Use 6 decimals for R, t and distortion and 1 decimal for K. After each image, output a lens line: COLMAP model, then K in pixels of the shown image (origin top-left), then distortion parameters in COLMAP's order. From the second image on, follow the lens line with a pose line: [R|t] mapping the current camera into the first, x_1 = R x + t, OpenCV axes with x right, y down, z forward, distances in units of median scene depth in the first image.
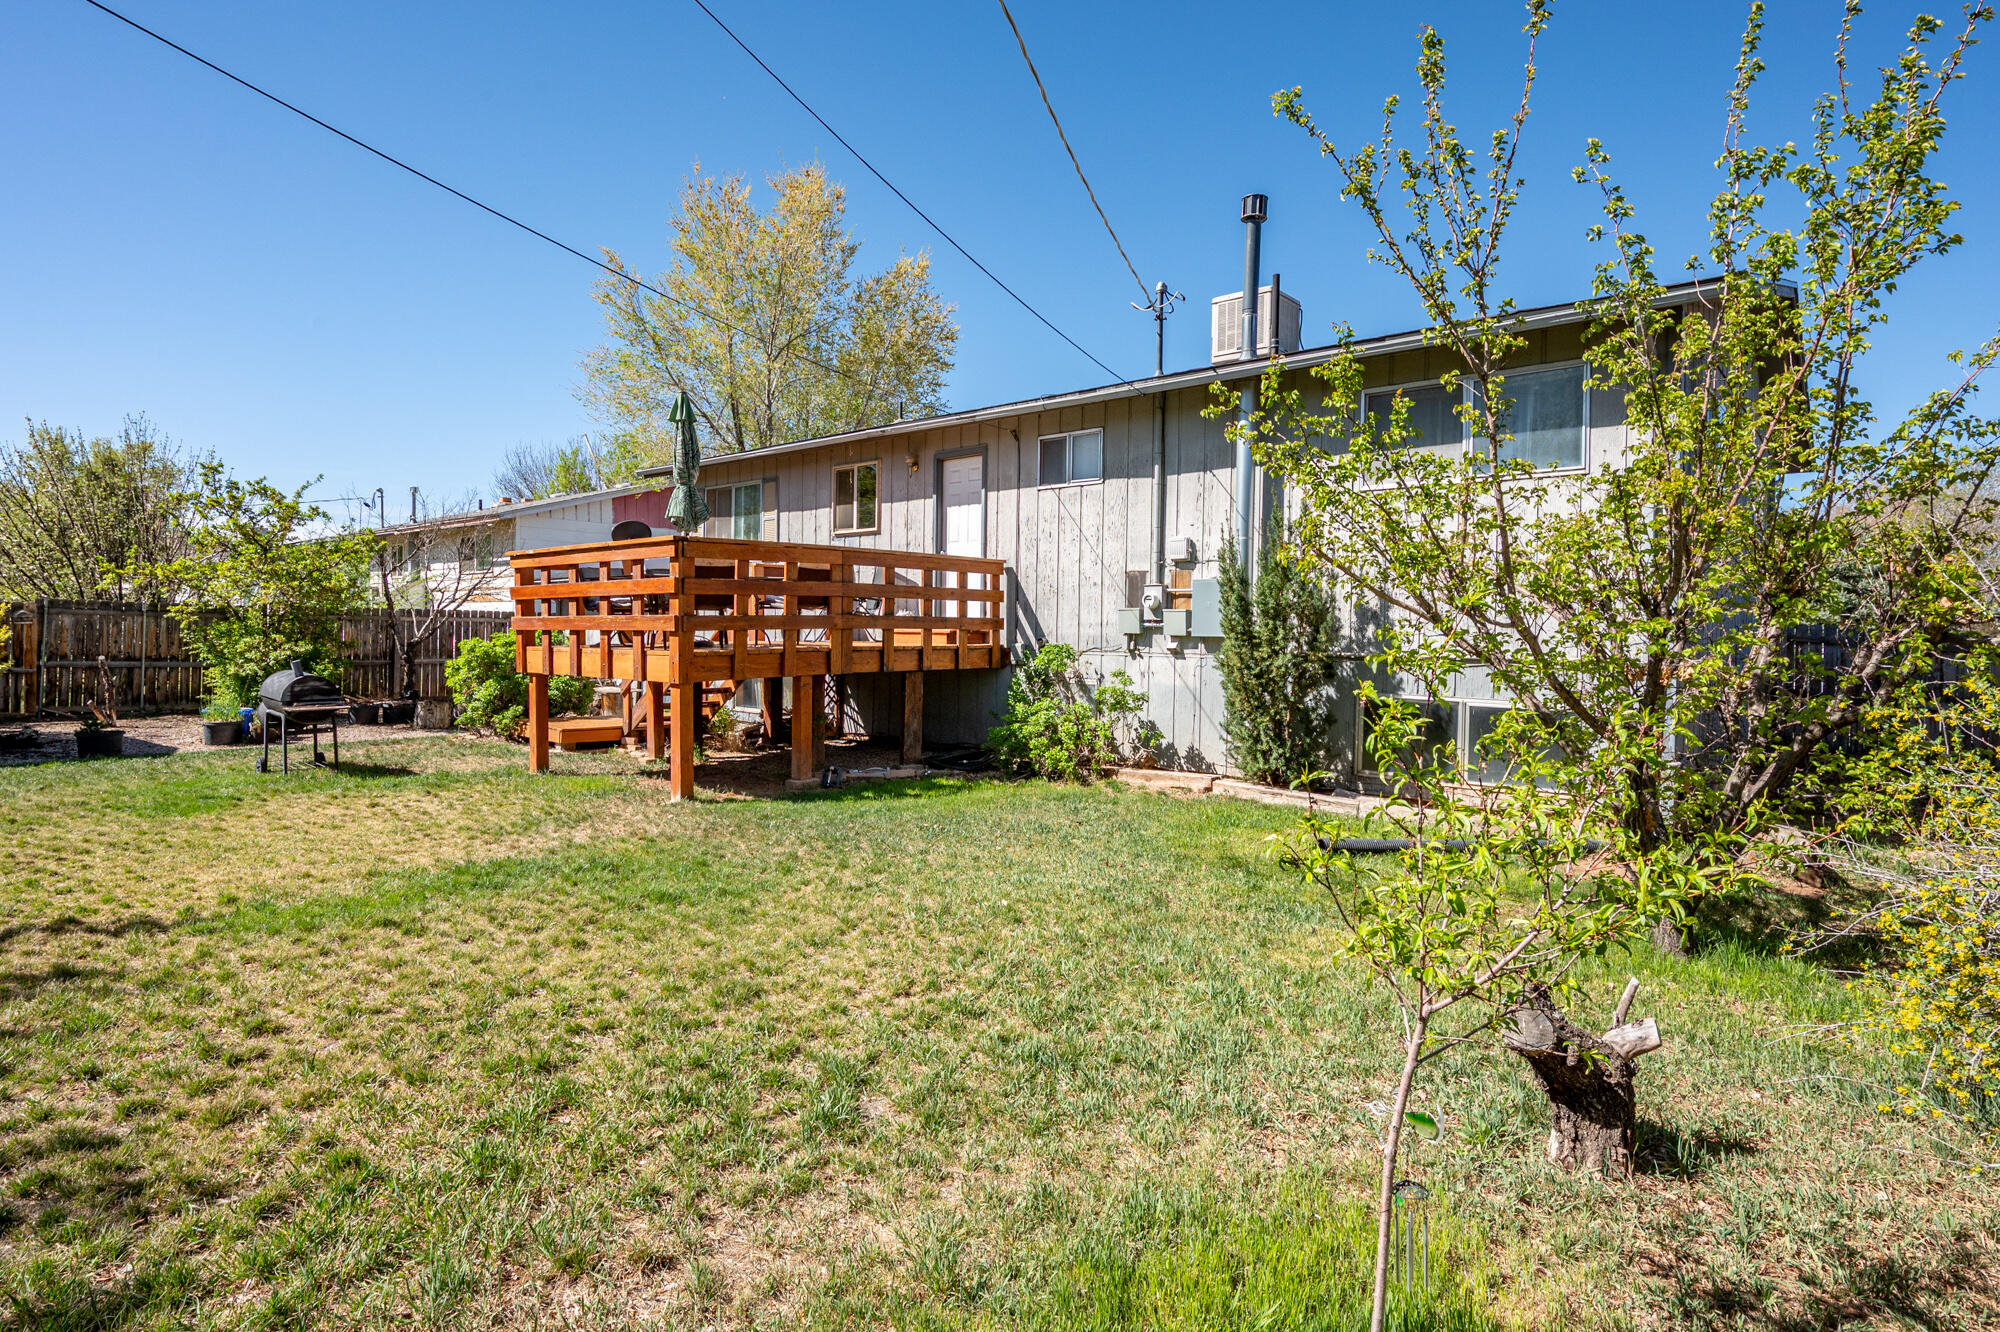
lens RADIAL K [[1030.8, 0, 1000.1], [0, 1030.8, 645.6], [0, 0, 1]] dist [-0.004009, 0.000097]
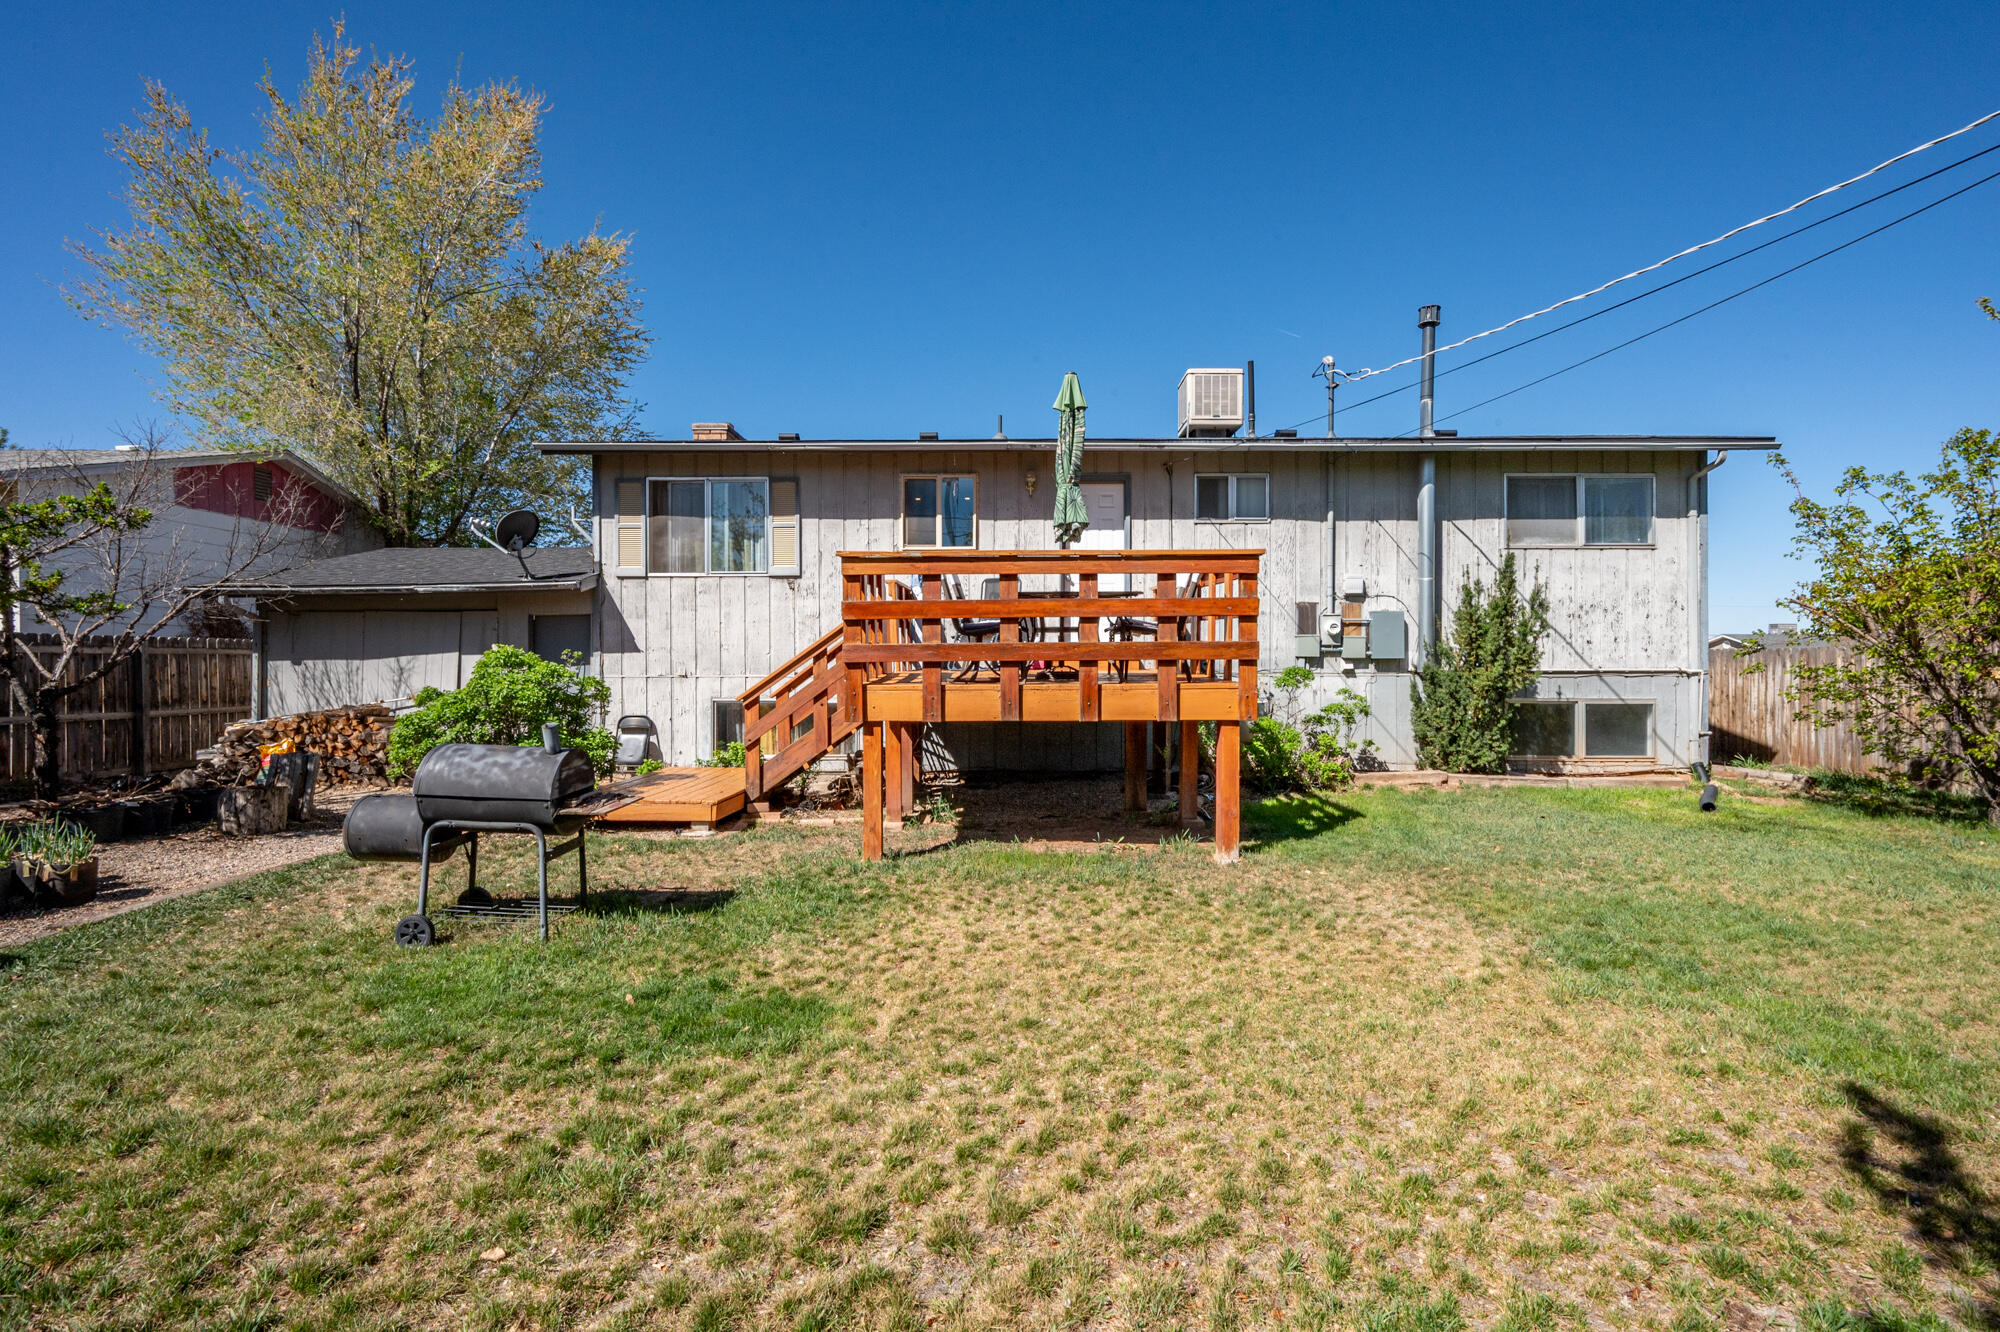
lens RADIAL K [[898.8, 0, 1000.0], [0, 898.8, 666.0], [0, 0, 1]] dist [0.000197, -0.000041]
pose [[0.754663, -0.021187, 0.655770, -0.634091], [0.017306, 0.999774, 0.012386, -0.015974], [-0.655884, 0.002001, 0.754859, 0.372172]]
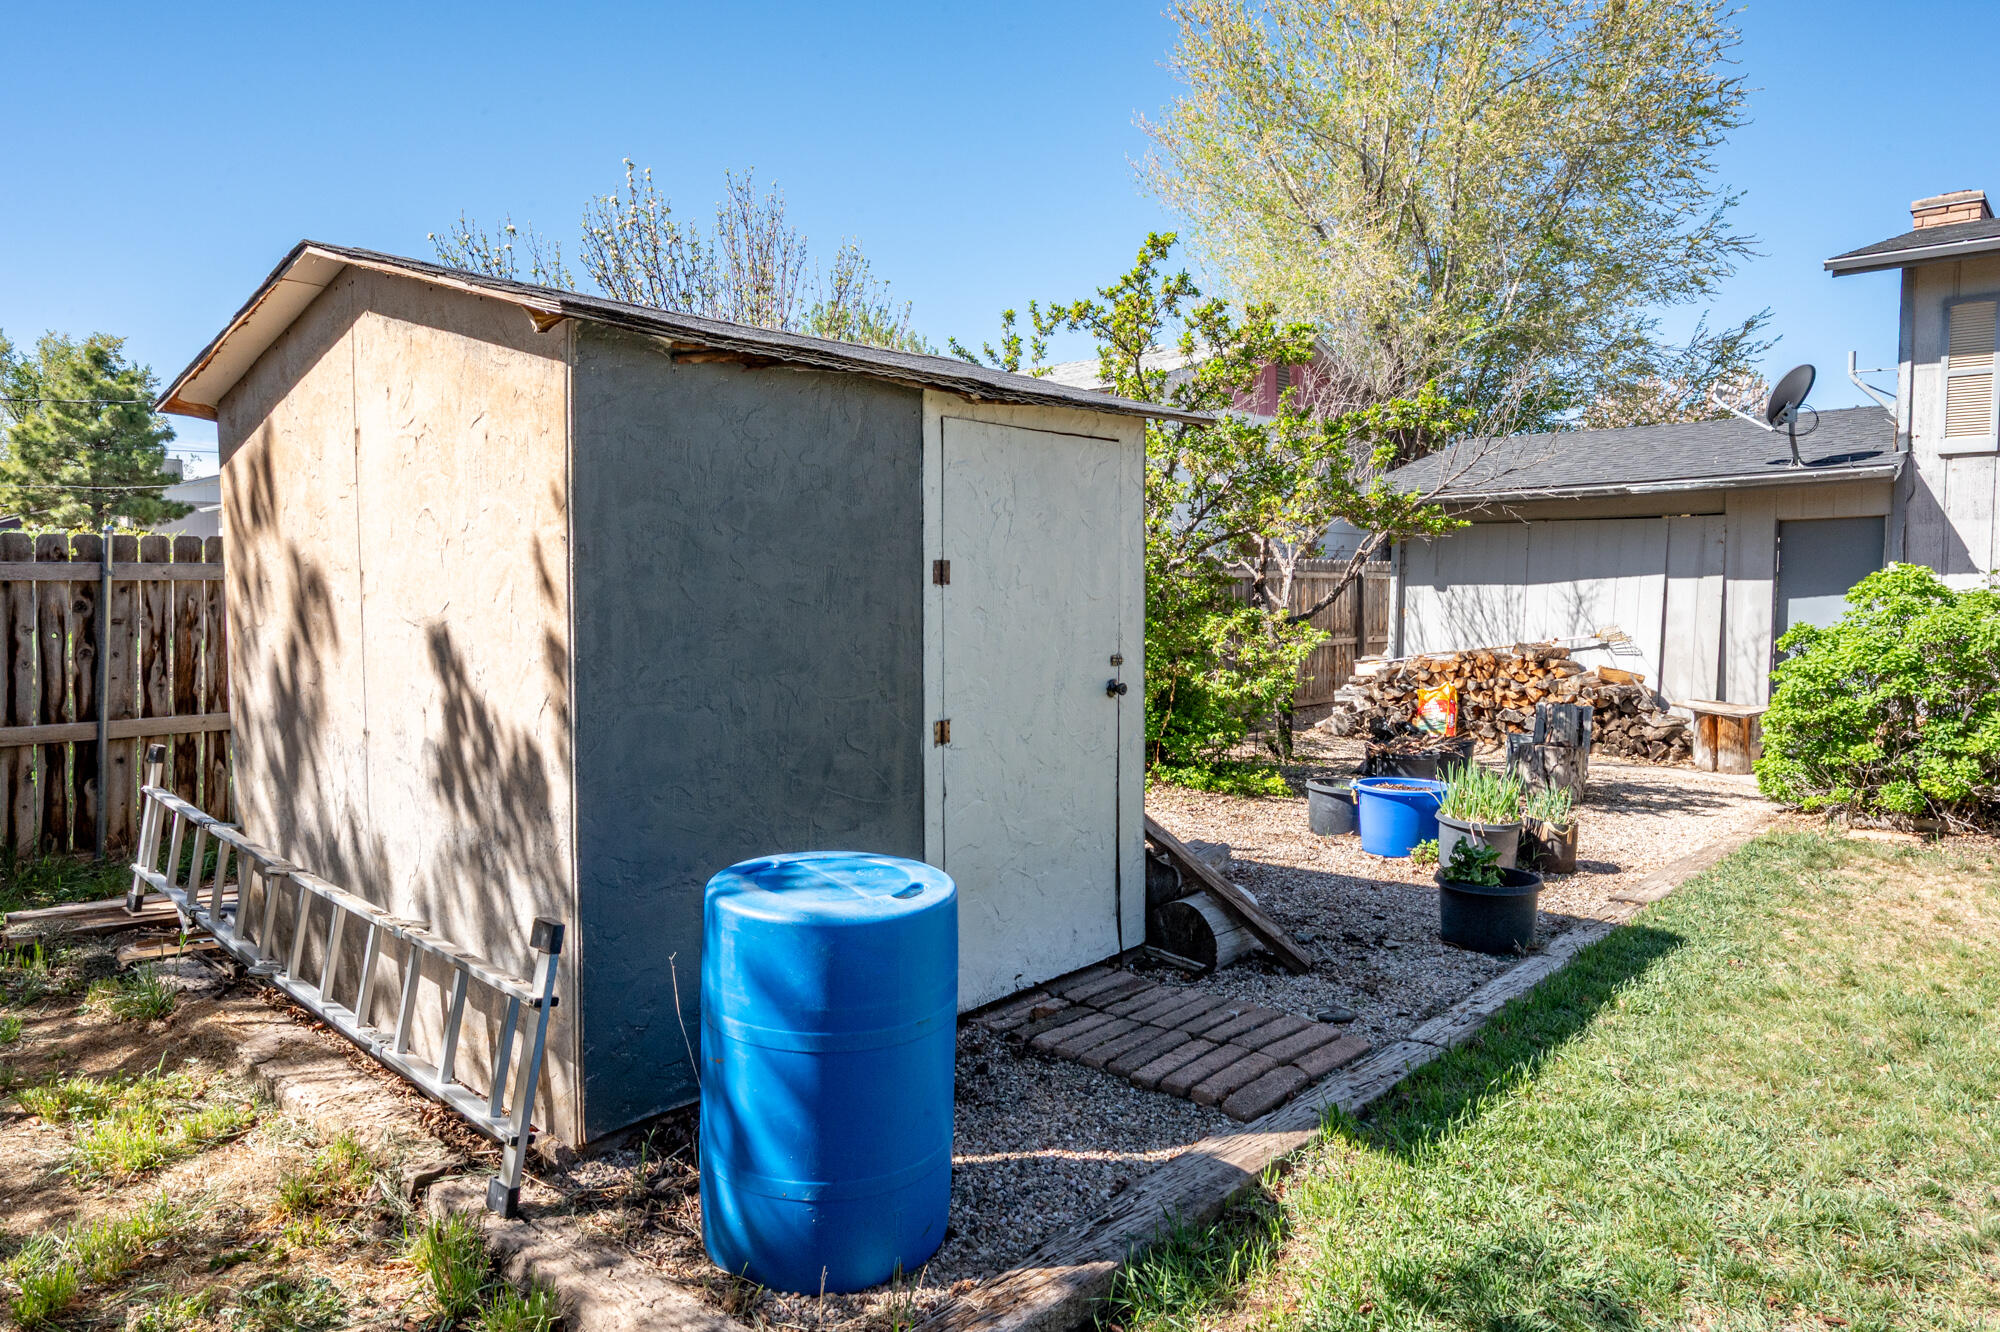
lens RADIAL K [[1301.6, 0, 1000.0], [0, 1301.6, 666.0], [0, 0, 1]] dist [0.001028, -0.000793]
pose [[0.999811, -0.014673, -0.012761, -0.838734], [0.015351, 0.998384, 0.054722, -0.019476], [0.011937, -0.054907, 0.998420, 0.433907]]
